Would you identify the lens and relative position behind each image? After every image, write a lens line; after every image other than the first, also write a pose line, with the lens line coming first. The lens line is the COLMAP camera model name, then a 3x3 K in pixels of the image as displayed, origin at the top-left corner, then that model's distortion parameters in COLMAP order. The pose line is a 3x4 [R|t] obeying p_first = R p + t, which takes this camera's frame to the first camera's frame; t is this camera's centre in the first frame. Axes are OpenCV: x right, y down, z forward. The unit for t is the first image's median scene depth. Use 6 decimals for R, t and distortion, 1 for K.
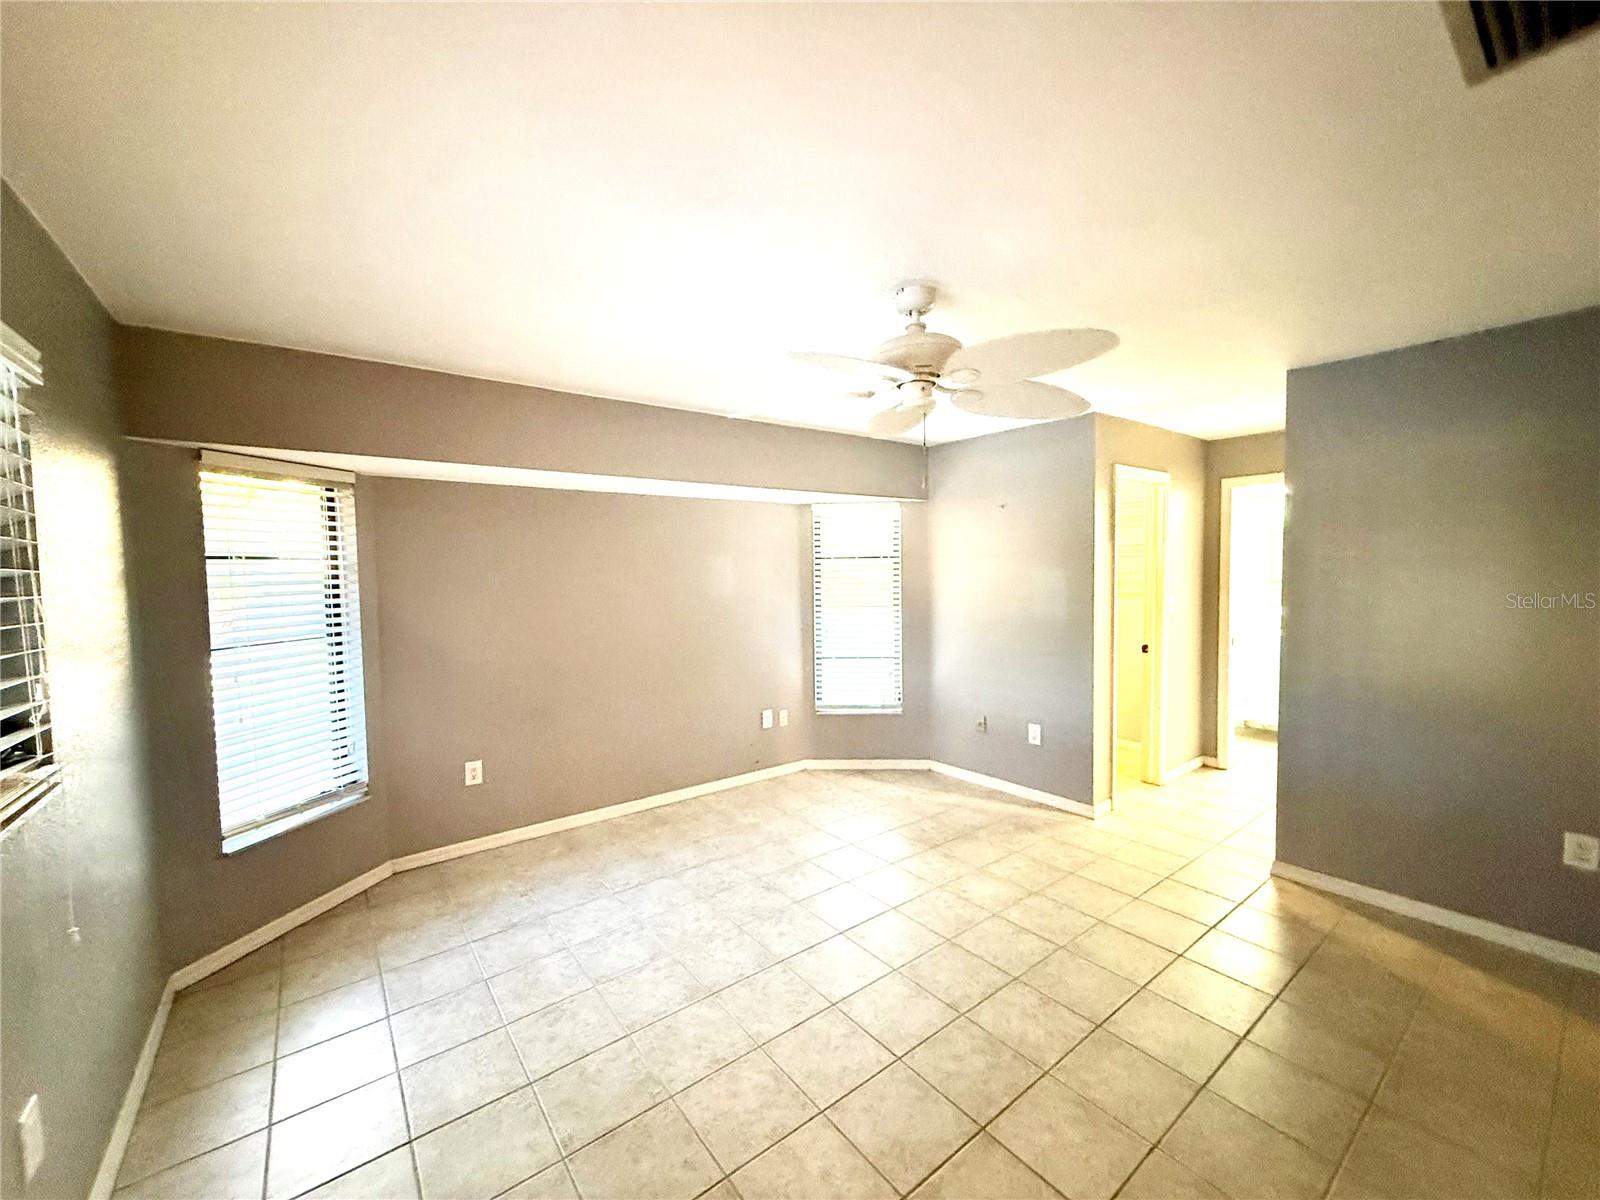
lens RADIAL K [[645.1, 0, 793.0], [0, 645.1, 597.9], [0, 0, 1]] dist [-0.002987, 0.000095]
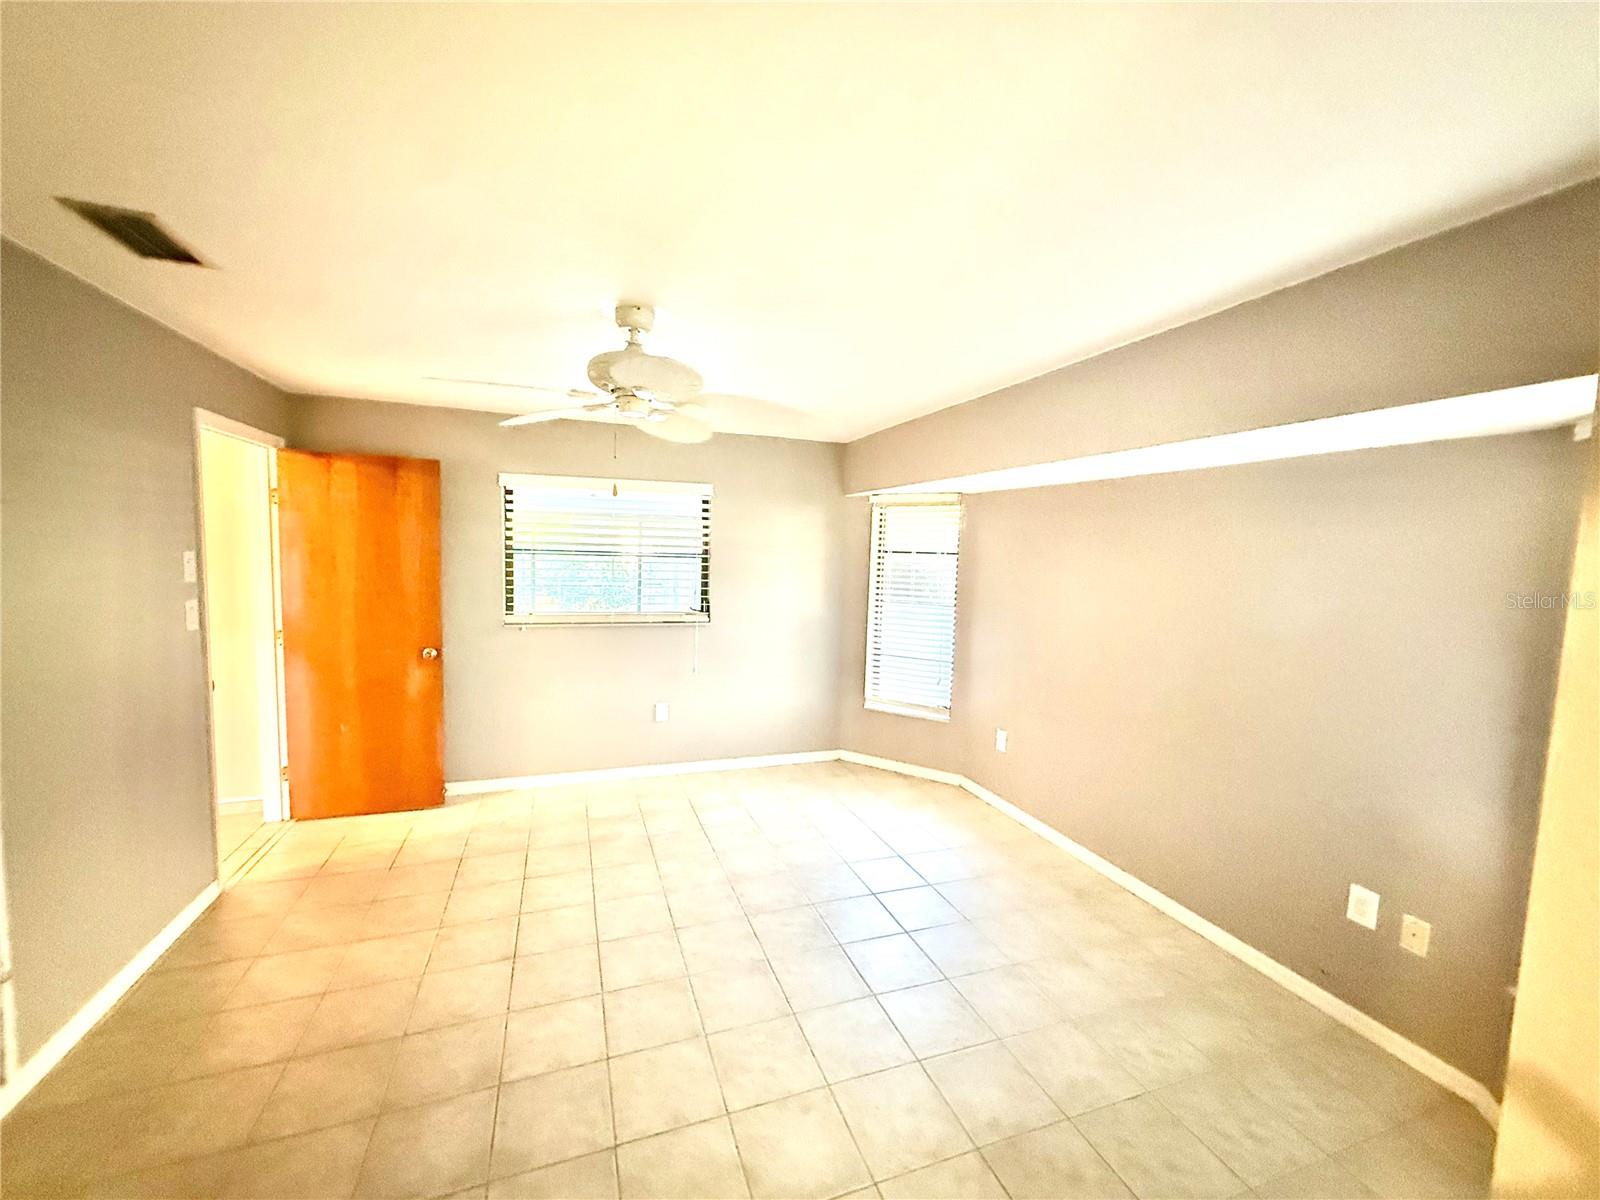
lens RADIAL K [[645.1, 0, 792.3], [0, 645.1, 605.1], [0, 0, 1]] dist [-0.002987, 0.000095]
pose [[-0.316484, 0.092168, -0.944110, 0.897369], [-0.057352, 0.991589, 0.116029, -0.106454], [0.946863, 0.090868, -0.308536, 1.265566]]
